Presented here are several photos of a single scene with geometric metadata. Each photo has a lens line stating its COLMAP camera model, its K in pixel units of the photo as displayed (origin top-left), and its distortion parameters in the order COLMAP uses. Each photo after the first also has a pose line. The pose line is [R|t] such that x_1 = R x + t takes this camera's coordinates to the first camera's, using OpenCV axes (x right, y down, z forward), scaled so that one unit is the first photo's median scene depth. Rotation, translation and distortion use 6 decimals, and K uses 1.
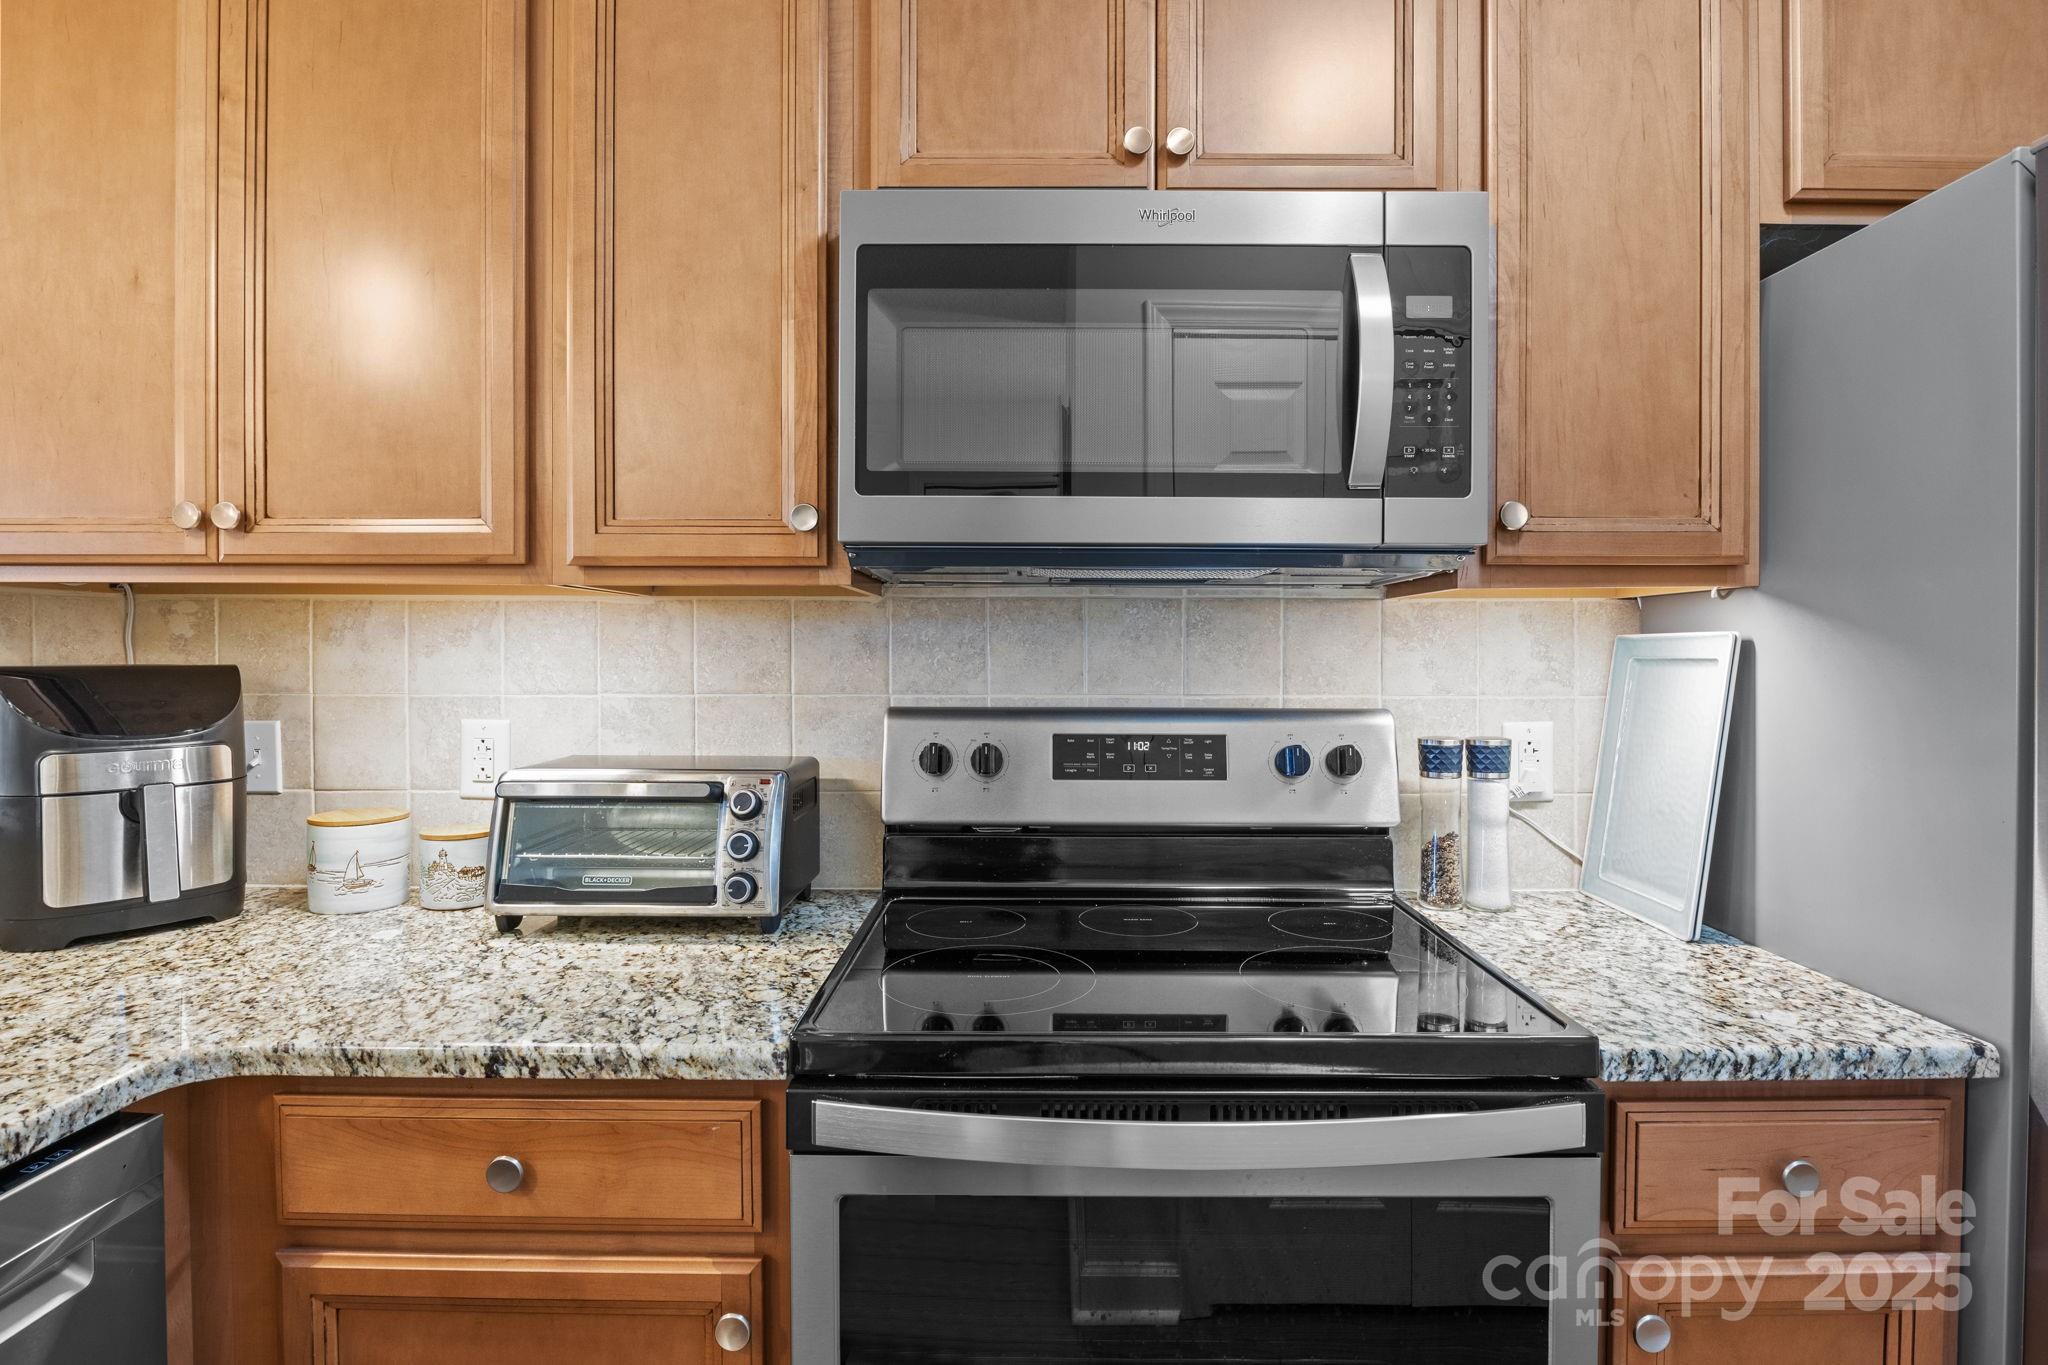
lens RADIAL K [[1021.1, 0, 1032.0], [0, 1021.1, 663.6], [0, 0, 1]] dist [-0.010322, -0.001744]
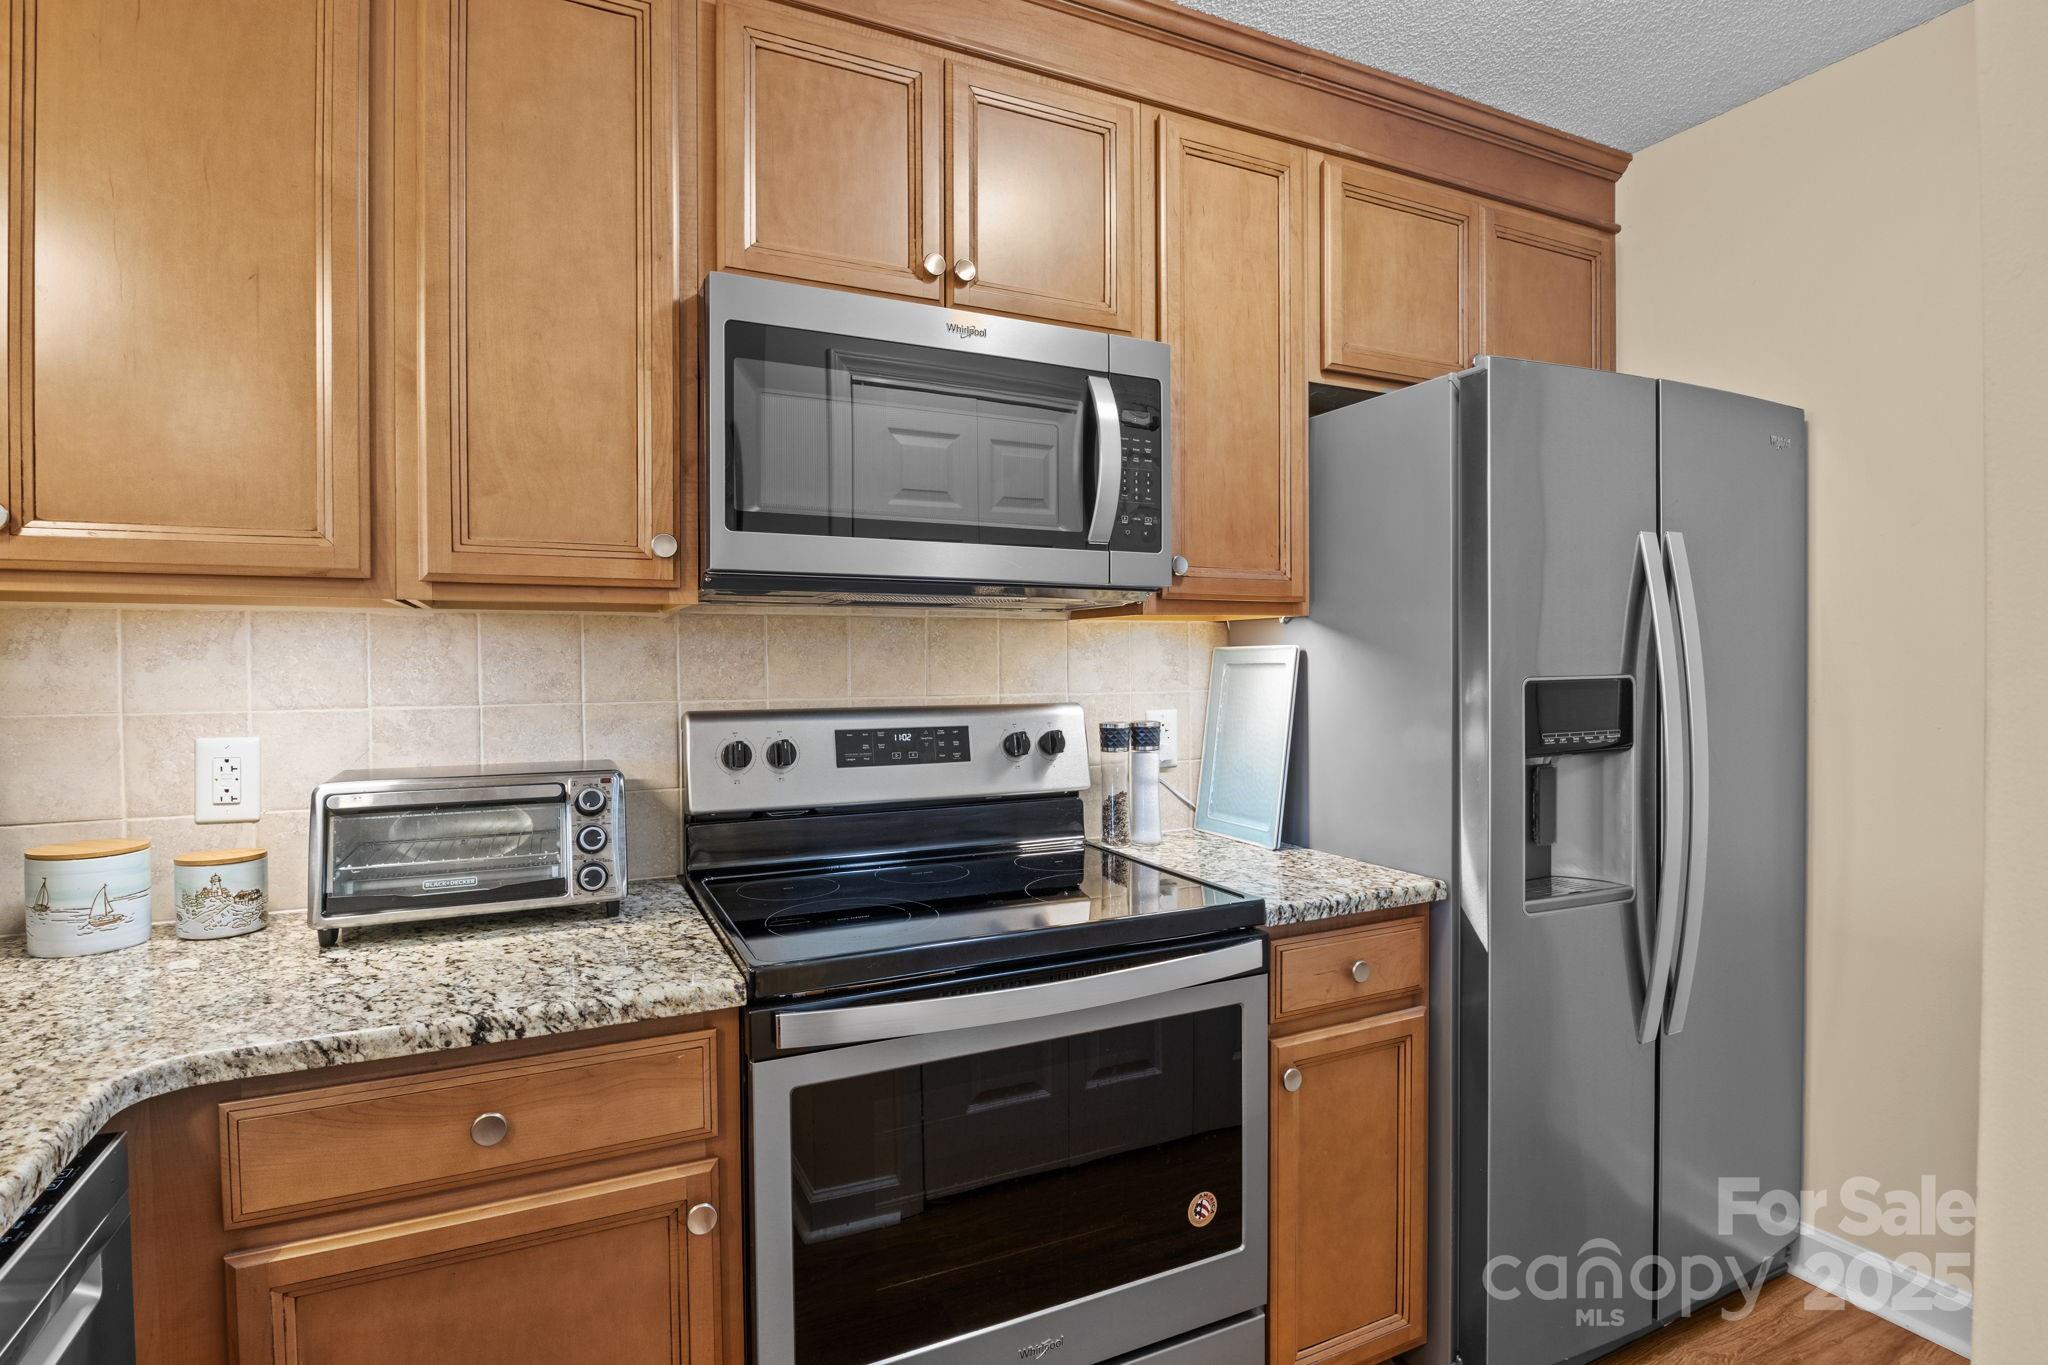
lens RADIAL K [[1021.1, 0, 1029.5], [0, 1021.1, 676.7], [0, 0, 1]] dist [-0.010322, -0.001744]
pose [[0.896080, -0.012990, 0.443702, -0.360907], [0.010887, 0.999914, 0.007287, 0.000126], [-0.443759, -0.001700, 0.896145, -0.206839]]
